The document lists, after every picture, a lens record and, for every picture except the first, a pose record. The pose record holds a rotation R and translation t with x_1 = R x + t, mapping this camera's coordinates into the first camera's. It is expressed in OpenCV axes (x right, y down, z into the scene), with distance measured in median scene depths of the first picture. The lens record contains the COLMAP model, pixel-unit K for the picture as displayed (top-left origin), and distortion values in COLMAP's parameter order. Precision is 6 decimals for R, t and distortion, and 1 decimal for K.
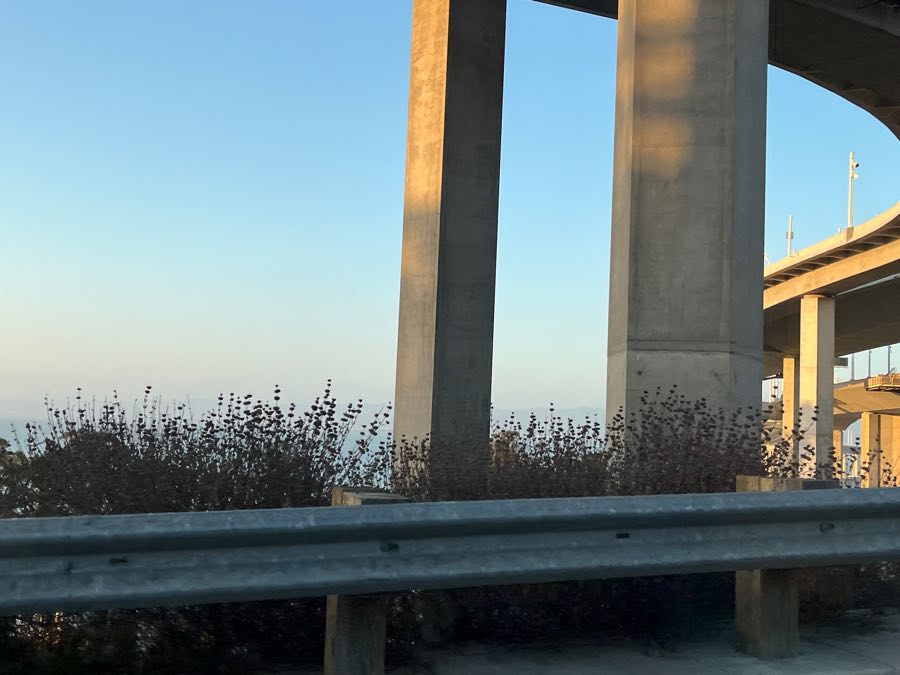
lens RADIAL K [[1071.5, 0, 445.3], [0, 1071.5, 335.1], [0, 0, 1]] dist [0.034422, 0.000000]
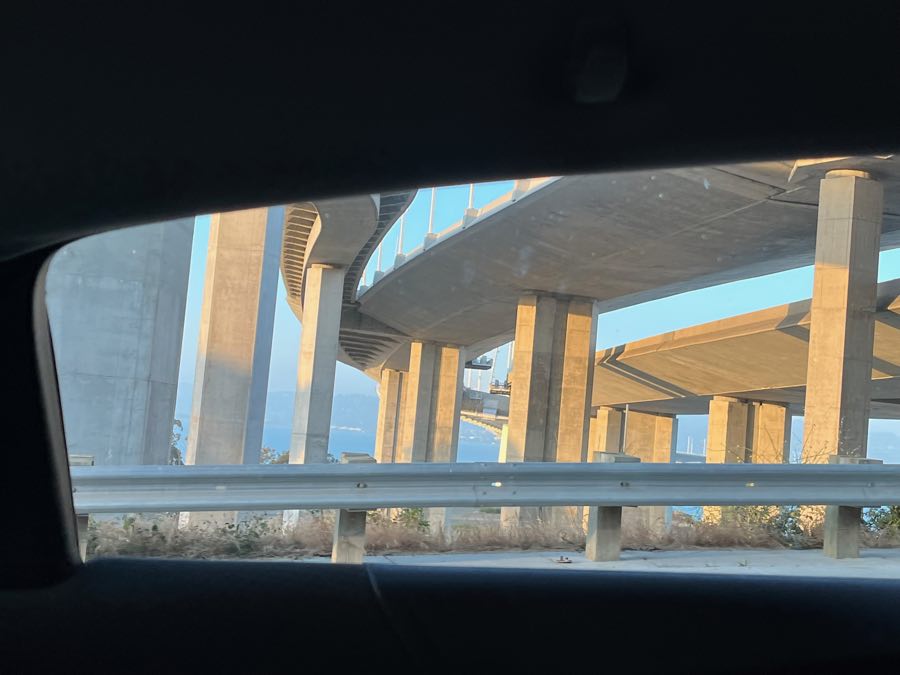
lens RADIAL K [[1276.4, 0, 464.4], [0, 1276.4, 331.5], [0, 0, 1]] dist [0.083741, 0.000000]
pose [[0.983575, 0.055726, 0.171683, 0.408432], [-0.059122, 0.998142, 0.014726, -0.010302], [-0.170543, -0.024634, 0.985042, 0.027047]]
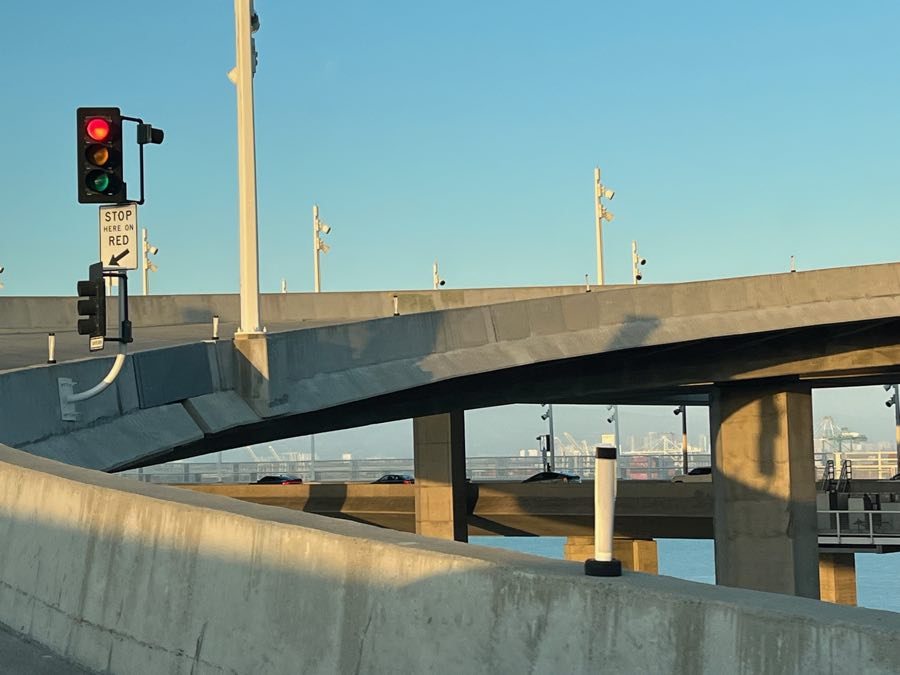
lens RADIAL K [[1818.3, 0, 447.6], [0, 1818.3, 339.5], [0, 0, 1]] dist [0.130966, 0.000000]
pose [[0.674146, -0.015474, 0.738436, -0.163477], [-0.006852, 0.999606, 0.027203, -0.182717], [-0.738567, -0.023398, 0.673774, -0.102007]]
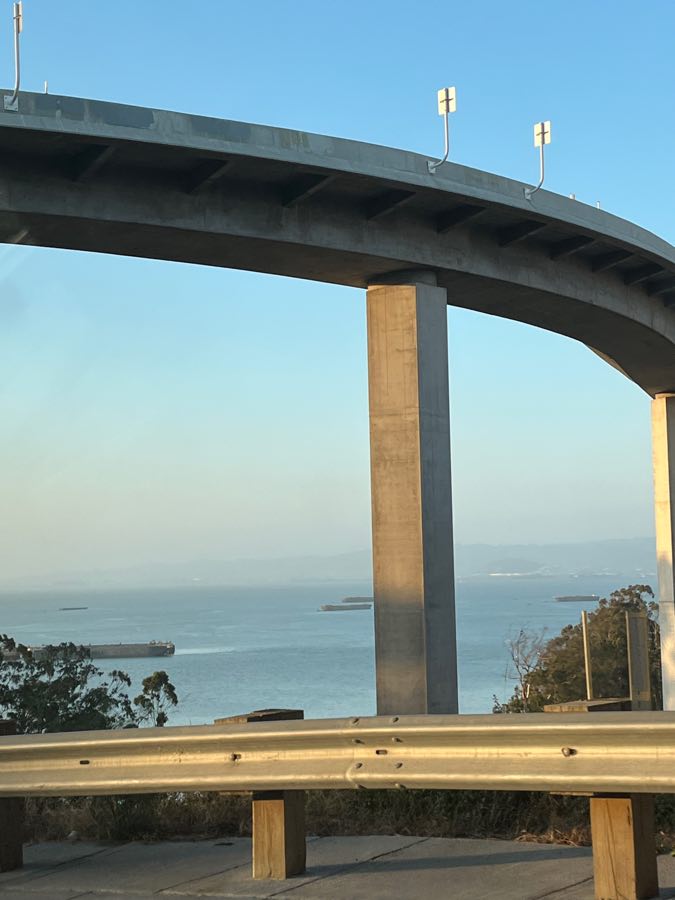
lens RADIAL K [[1509.5, 0, 332.9], [0, 1509.5, 469.0], [0, 0, 1]] dist [0.103575, 0.000000]
pose [[0.955400, -0.083100, -0.283381, 0.585001], [0.087646, 0.996146, 0.003378, -0.017117], [0.282008, -0.028064, 0.959001, 0.042016]]
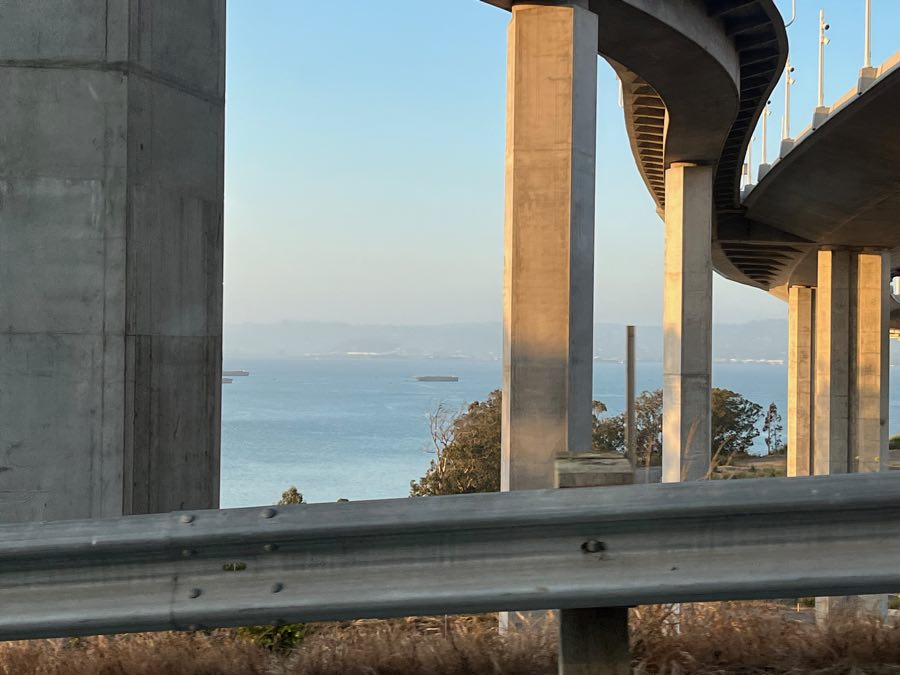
lens RADIAL K [[1509.5, 0, 469.2], [0, 1509.5, 325.4], [0, 0, 1]] dist [0.103575, 0.000000]
pose [[0.993791, -0.029117, -0.107387, 0.443029], [0.036404, 0.997120, 0.066533, -0.006656], [0.105141, -0.070030, 0.991989, 0.085501]]
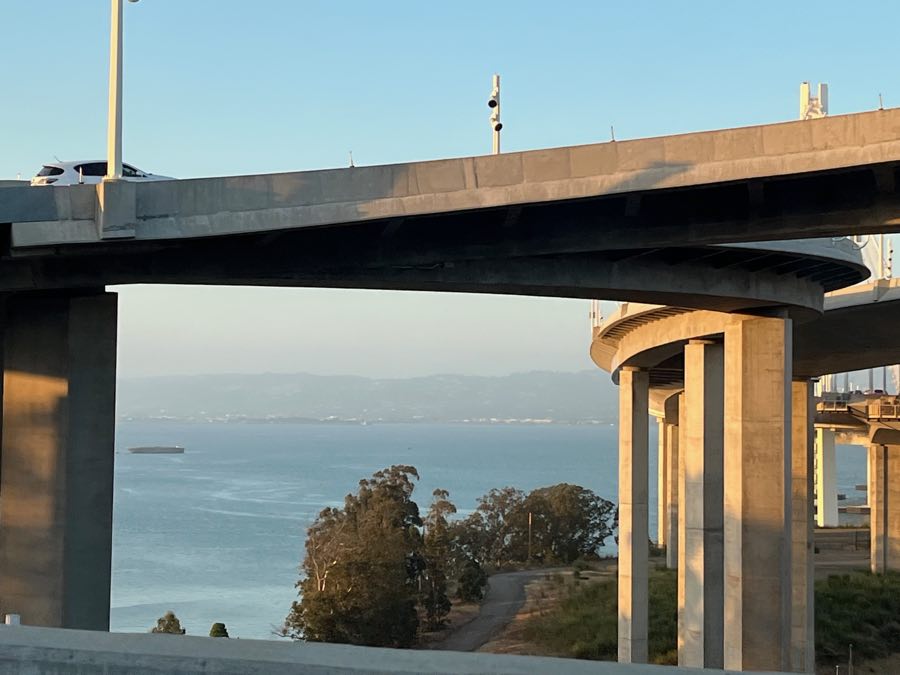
lens RADIAL K [[1818.3, 0, 474.6], [0, 1818.3, 322.7], [0, 0, 1]] dist [0.130966, 0.000000]
pose [[0.997958, -0.028646, 0.057089, 0.164641], [0.026294, 0.998791, 0.041527, -0.151069], [-0.058209, -0.039941, 0.997505, -0.351423]]
